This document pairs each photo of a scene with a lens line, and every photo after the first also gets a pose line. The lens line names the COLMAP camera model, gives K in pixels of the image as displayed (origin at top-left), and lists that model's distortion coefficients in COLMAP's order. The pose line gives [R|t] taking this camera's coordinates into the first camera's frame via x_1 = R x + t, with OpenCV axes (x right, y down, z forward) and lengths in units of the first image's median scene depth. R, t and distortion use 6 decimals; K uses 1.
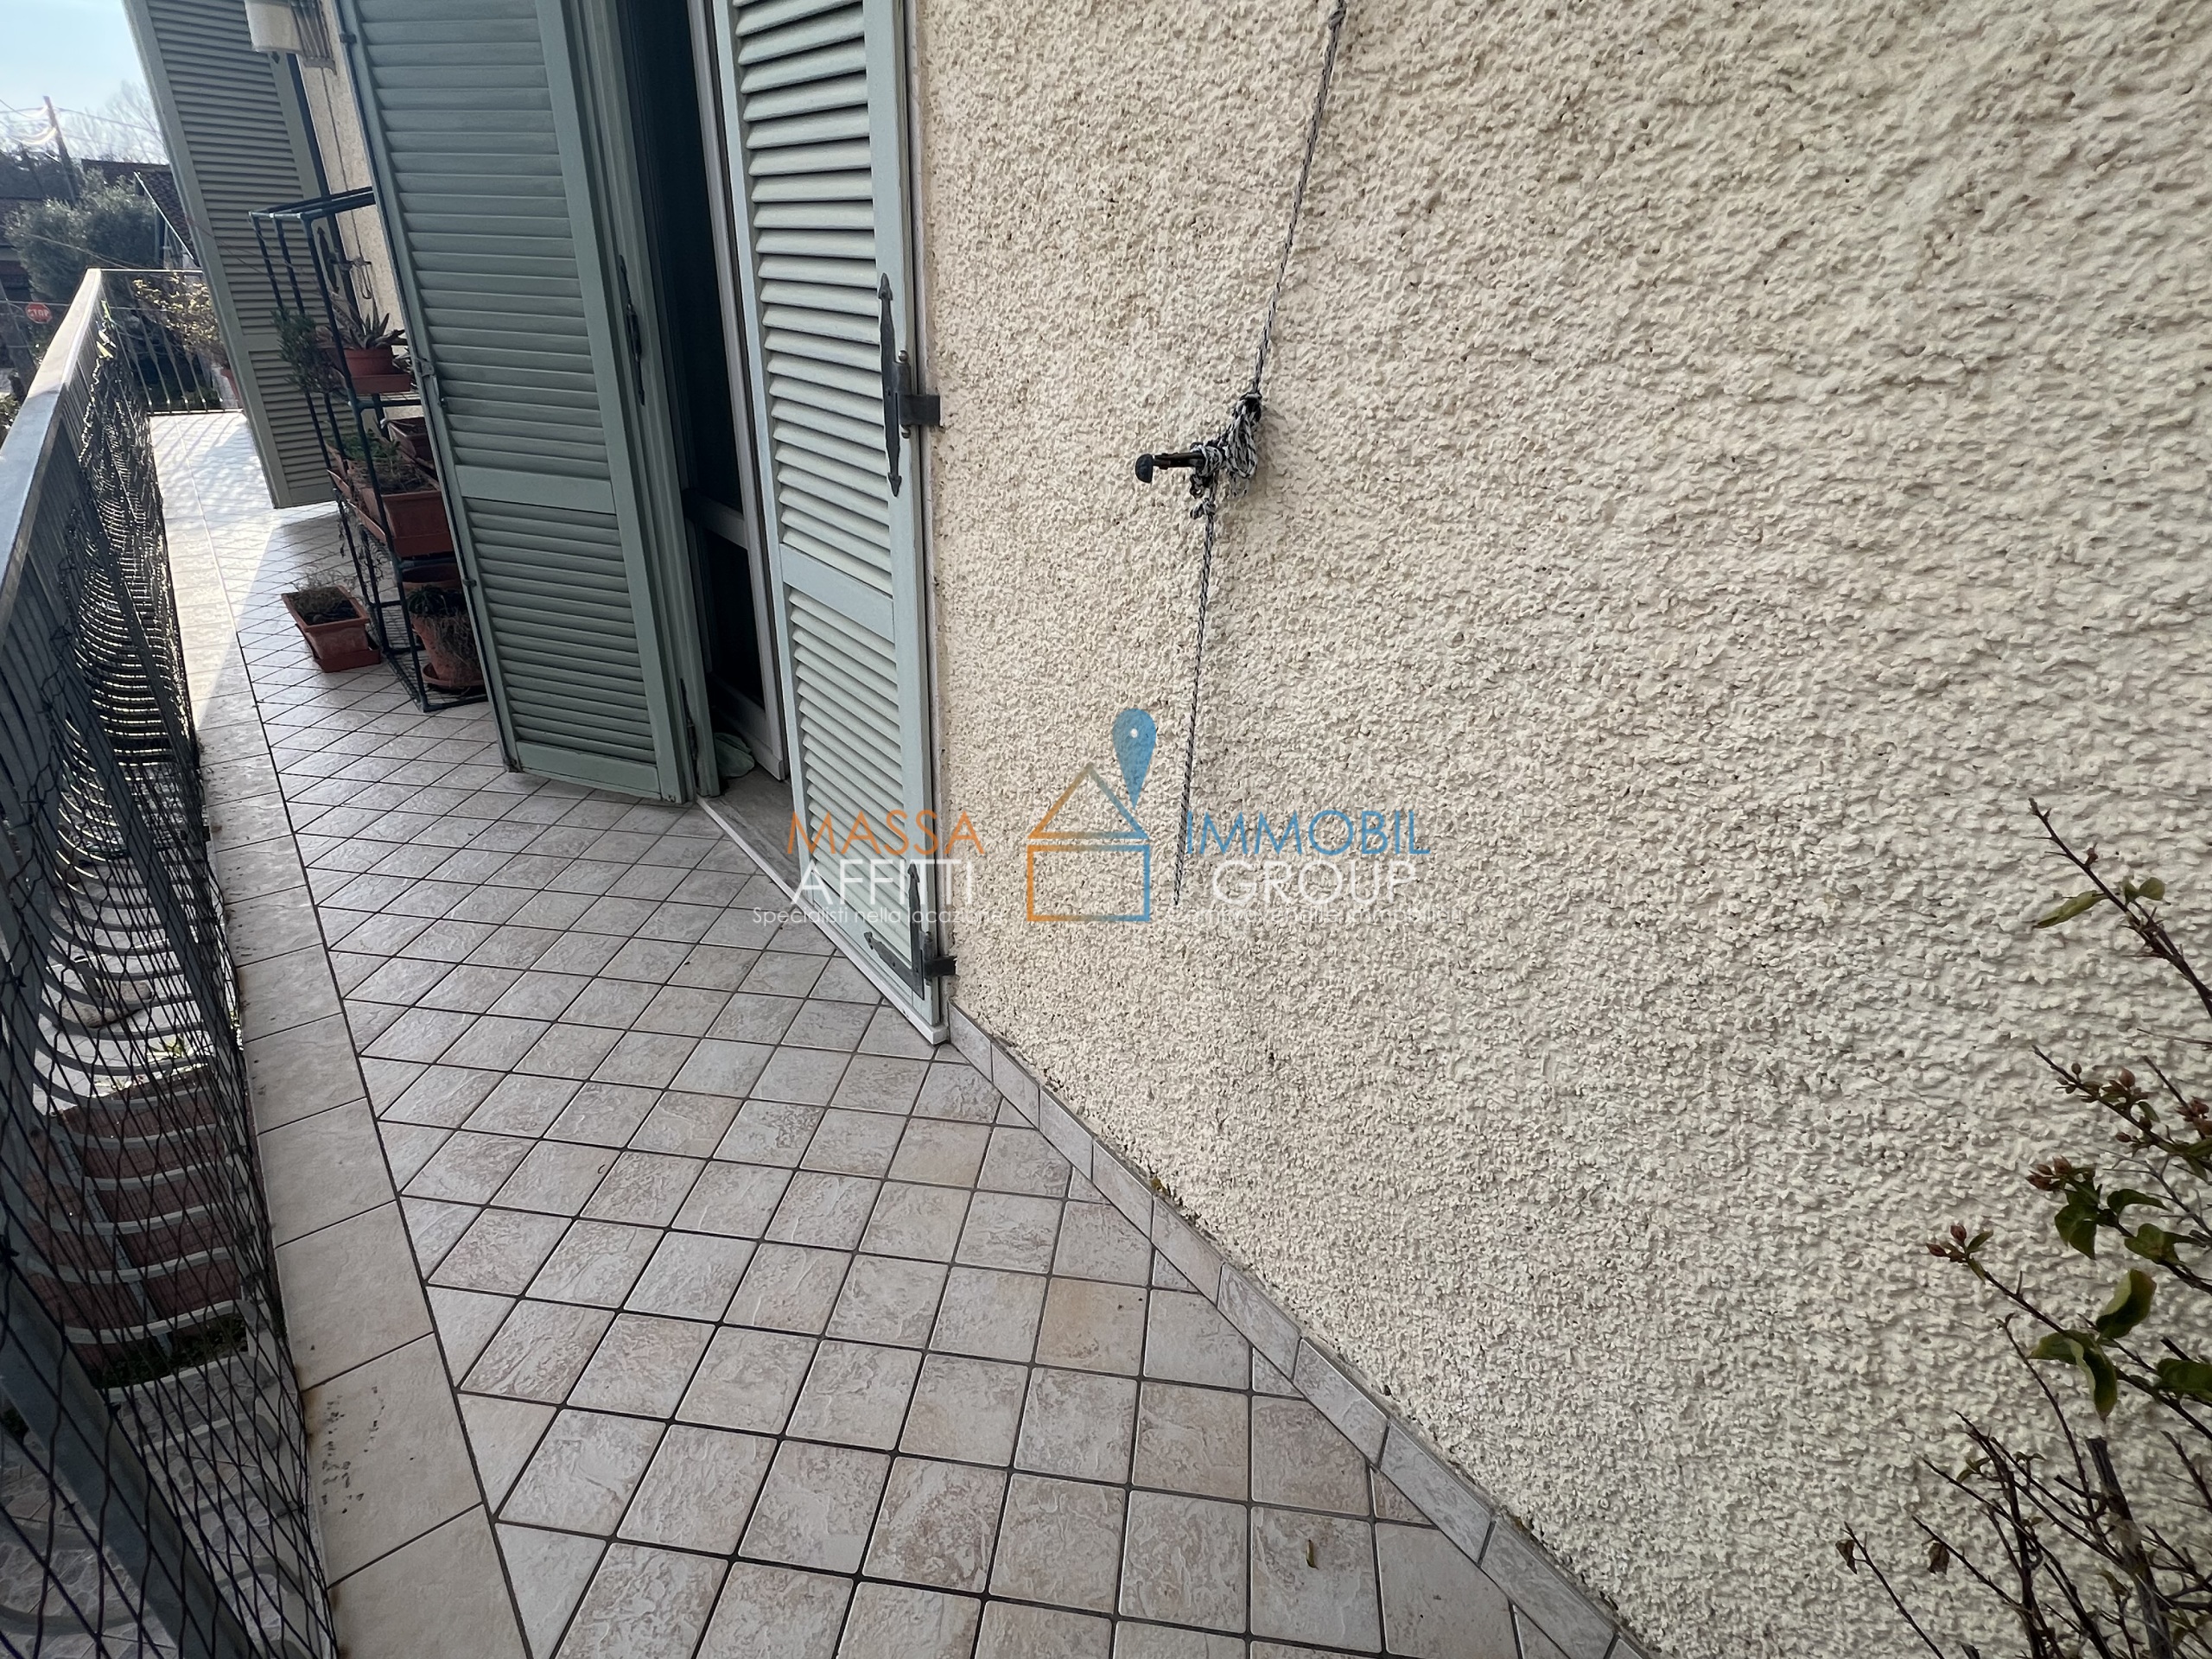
lens RADIAL K [[1124.1, 0, 1088.8], [0, 1124.1, 832.4], [0, 0, 1]] dist [-0.002795, 0.001430]
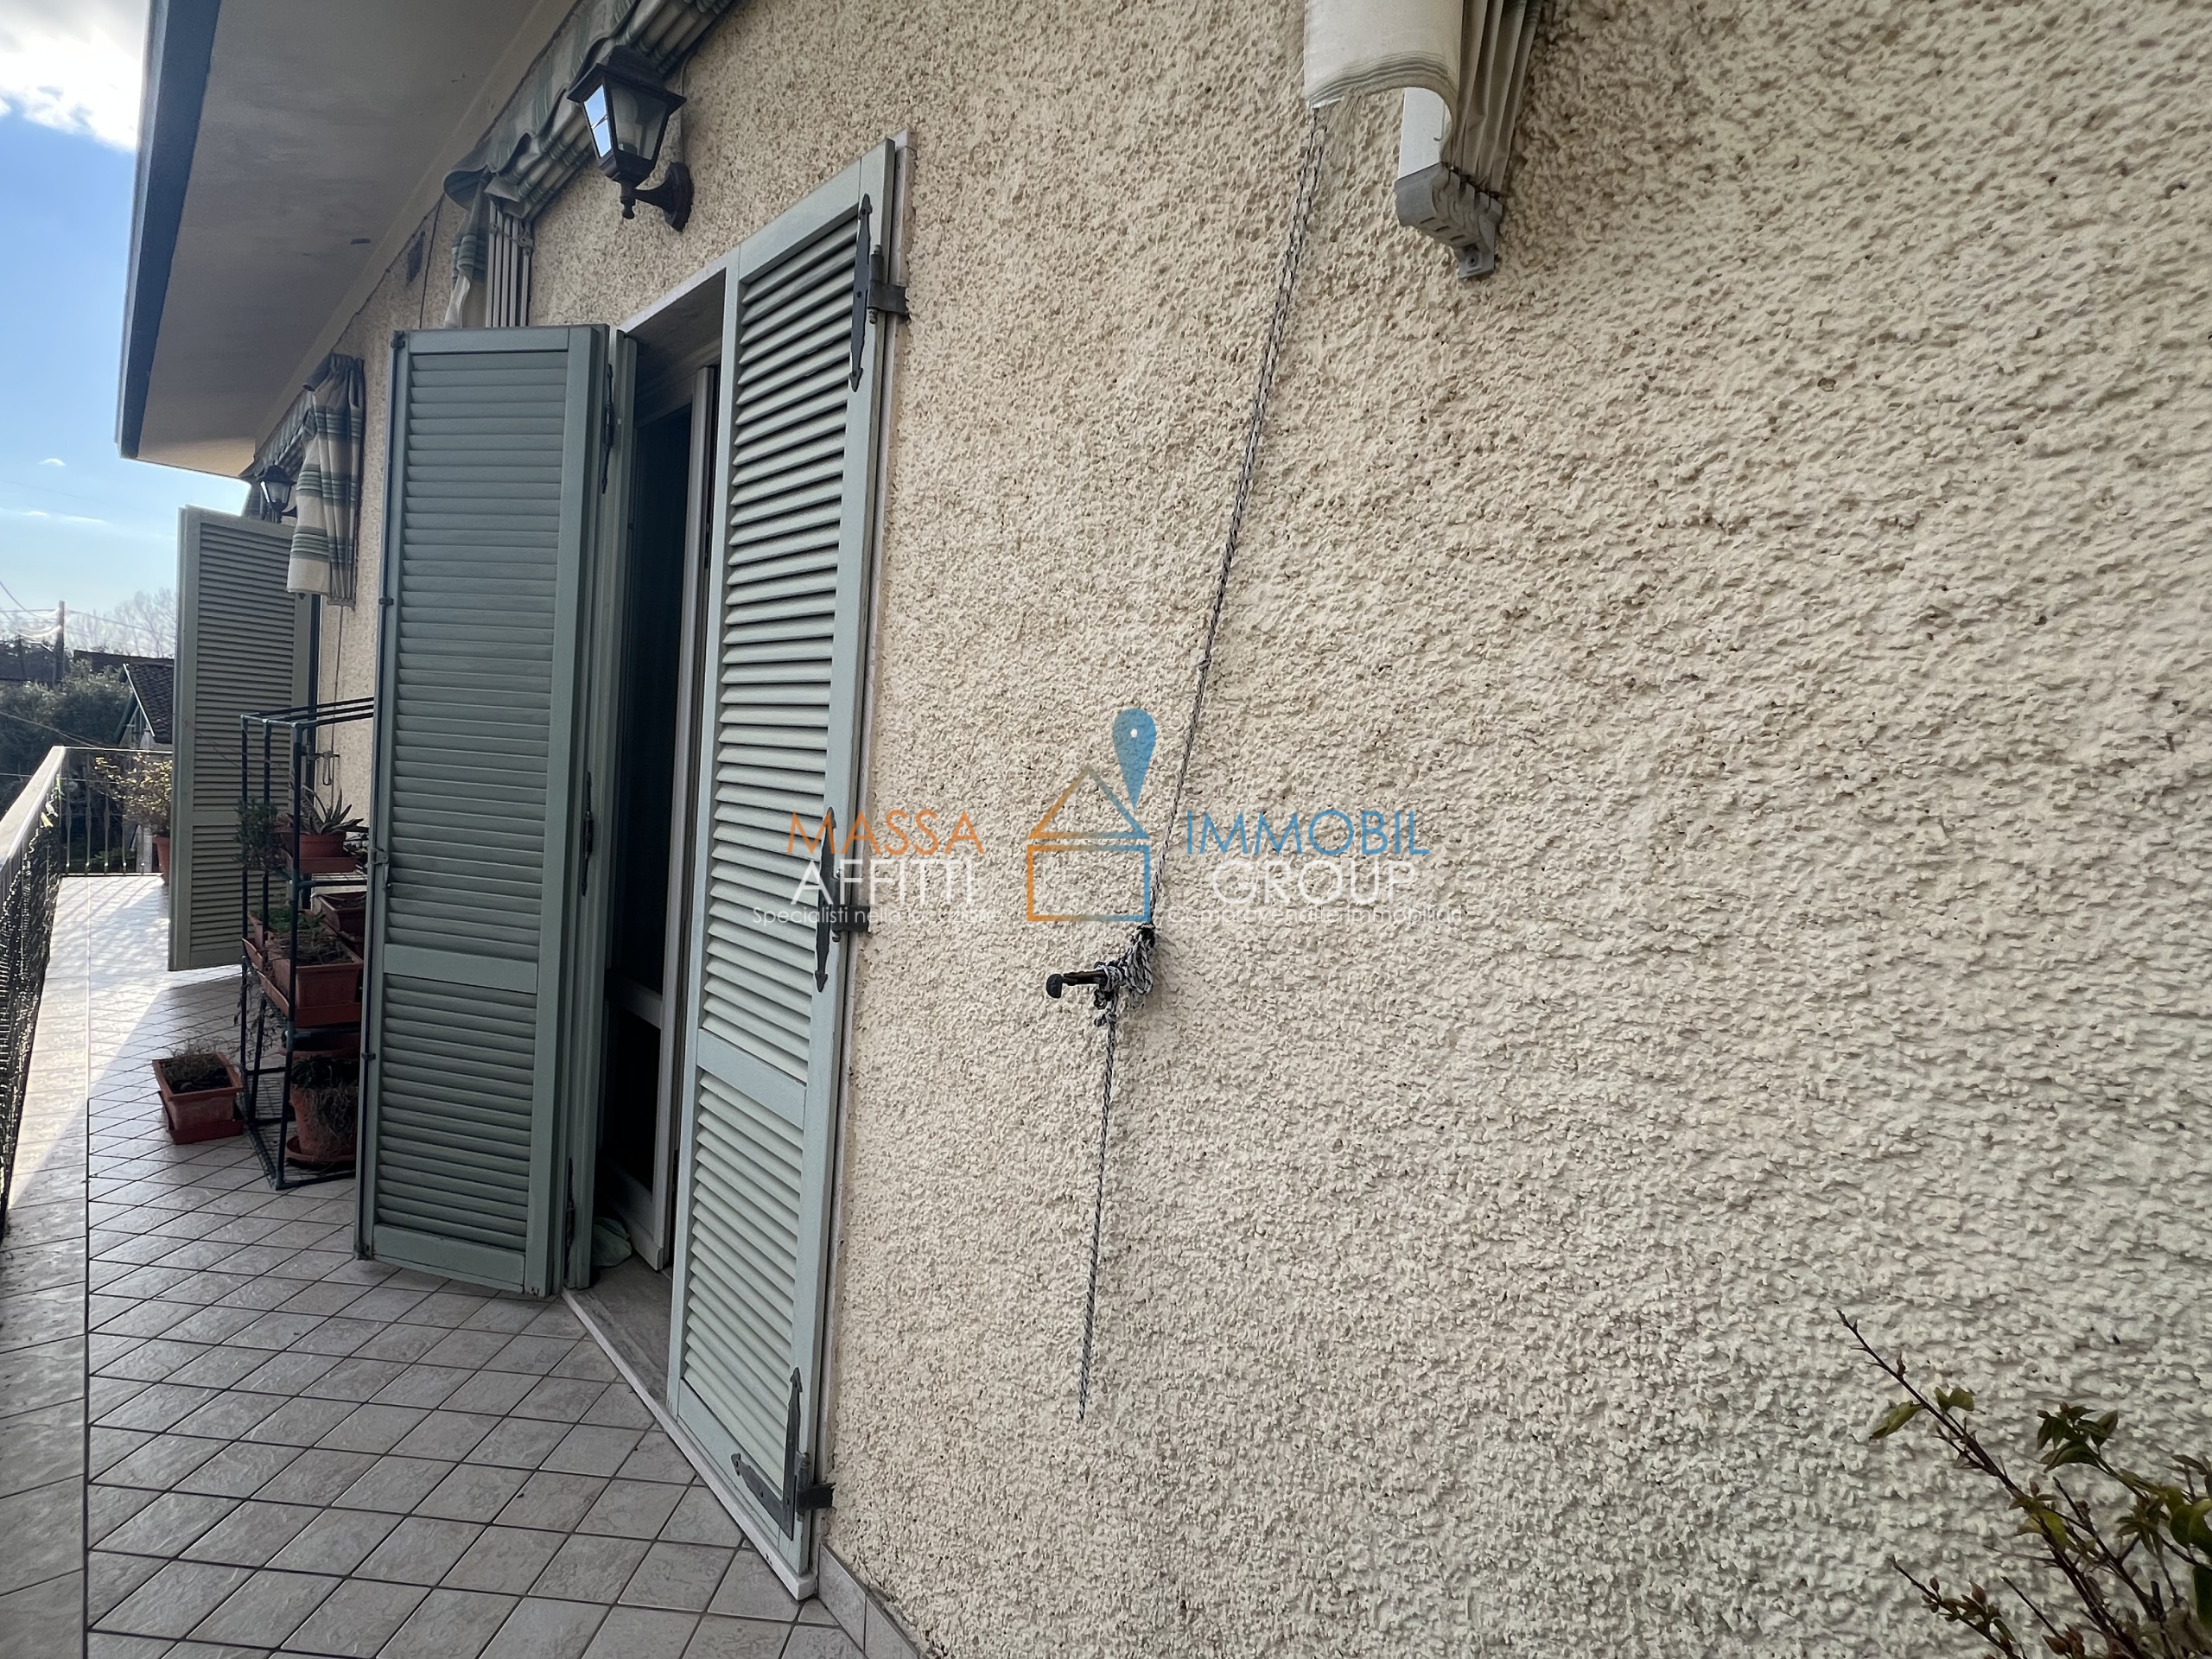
lens RADIAL K [[1124.1, 0, 1088.8], [0, 1124.1, 832.4], [0, 0, 1]] dist [-0.002795, 0.001430]
pose [[0.996112, 0.035593, 0.080589, -0.013975], [-0.000080, 0.915123, -0.403175, -0.009599], [-0.088099, 0.401601, 0.911567, -0.109855]]
